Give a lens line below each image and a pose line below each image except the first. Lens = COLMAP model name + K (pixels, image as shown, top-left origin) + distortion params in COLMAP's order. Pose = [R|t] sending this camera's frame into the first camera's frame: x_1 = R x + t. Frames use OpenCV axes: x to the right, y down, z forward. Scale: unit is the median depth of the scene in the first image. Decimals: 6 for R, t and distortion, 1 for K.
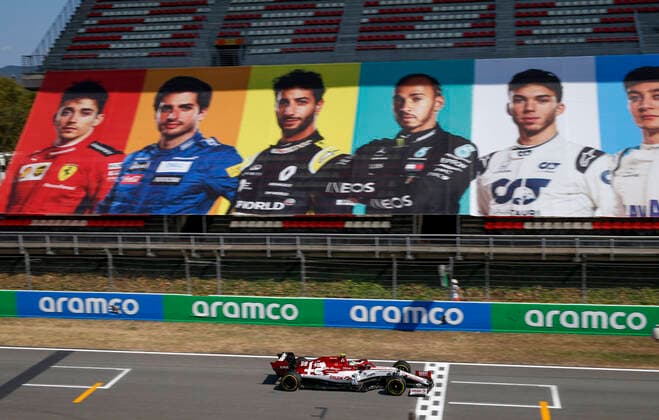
lens RADIAL K [[895.2, 0, 319.8], [0, 895.2, 260.0], [0, 0, 1]] dist [0.018852, 0.000000]
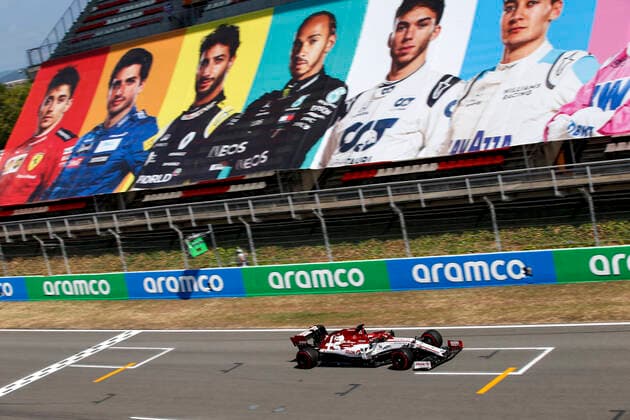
lens RADIAL K [[1307.8, 0, 328.0], [0, 1307.8, 186.5], [0, 0, 1]] dist [-0.326643, 0.000000]
pose [[0.876032, -0.098356, -0.472116, 0.747381], [0.094790, 0.995002, -0.031401, 0.010744], [0.472845, -0.017243, 0.880977, -0.164229]]
